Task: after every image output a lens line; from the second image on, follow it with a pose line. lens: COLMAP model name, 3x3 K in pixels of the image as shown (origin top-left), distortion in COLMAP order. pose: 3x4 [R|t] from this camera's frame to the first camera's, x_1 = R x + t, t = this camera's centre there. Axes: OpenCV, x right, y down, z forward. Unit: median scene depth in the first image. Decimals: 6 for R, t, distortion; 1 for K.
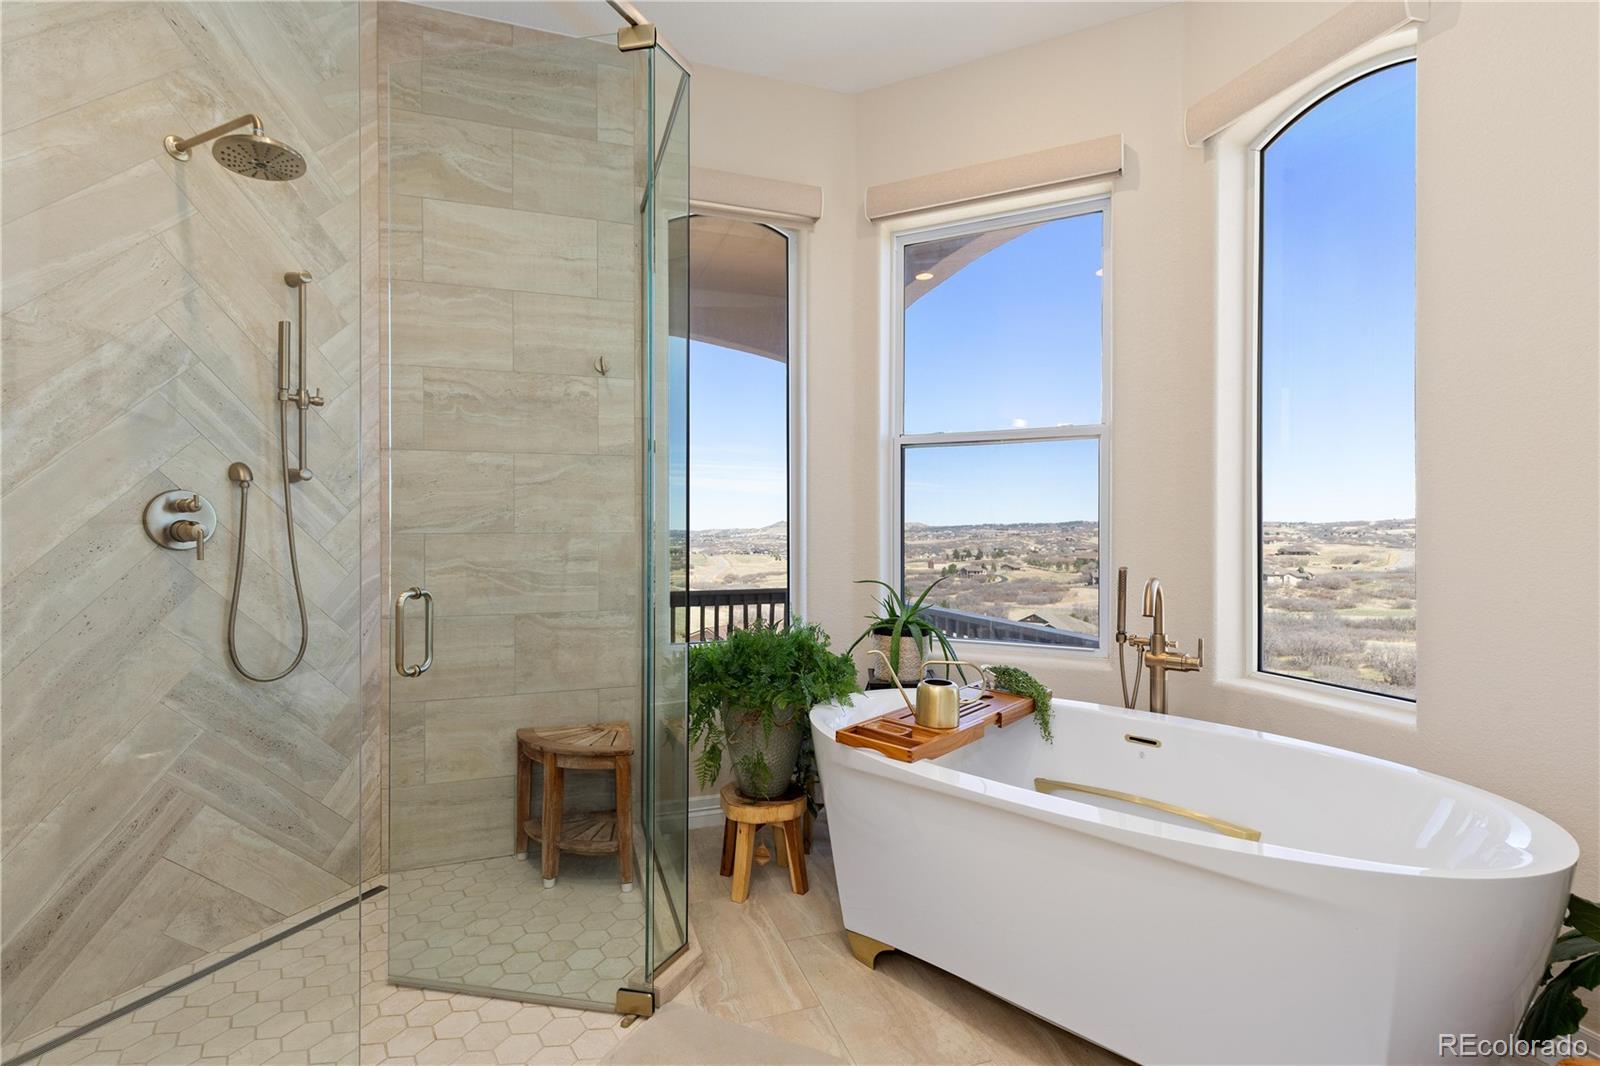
lens RADIAL K [[733.0, 0, 798.2], [0, 733.0, 529.2], [0, 0, 1]] dist [0.006171, 0.000069]
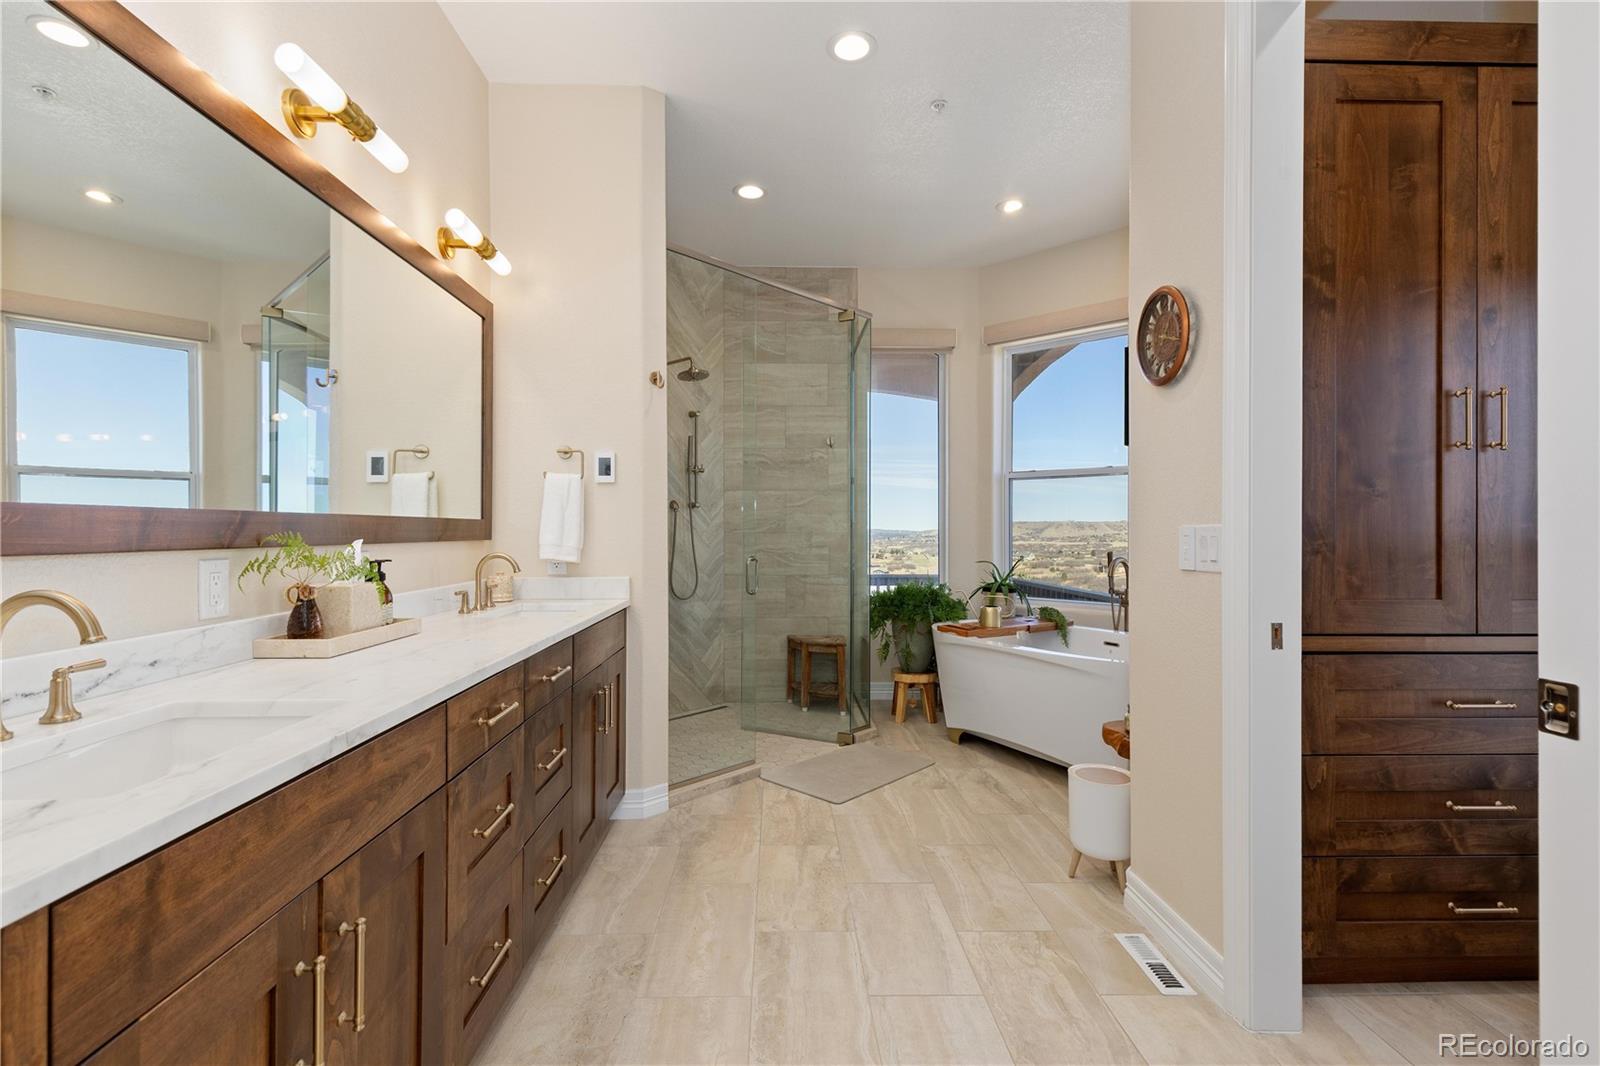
lens RADIAL K [[733.0, 0, 798.7], [0, 733.0, 529.4], [0, 0, 1]] dist [0.006171, 0.000069]
pose [[0.956129, 0.001585, -0.292941, 0.213461], [-0.001572, 0.999999, 0.000278, -0.003424], [0.292941, 0.000195, 0.956131, -0.853006]]
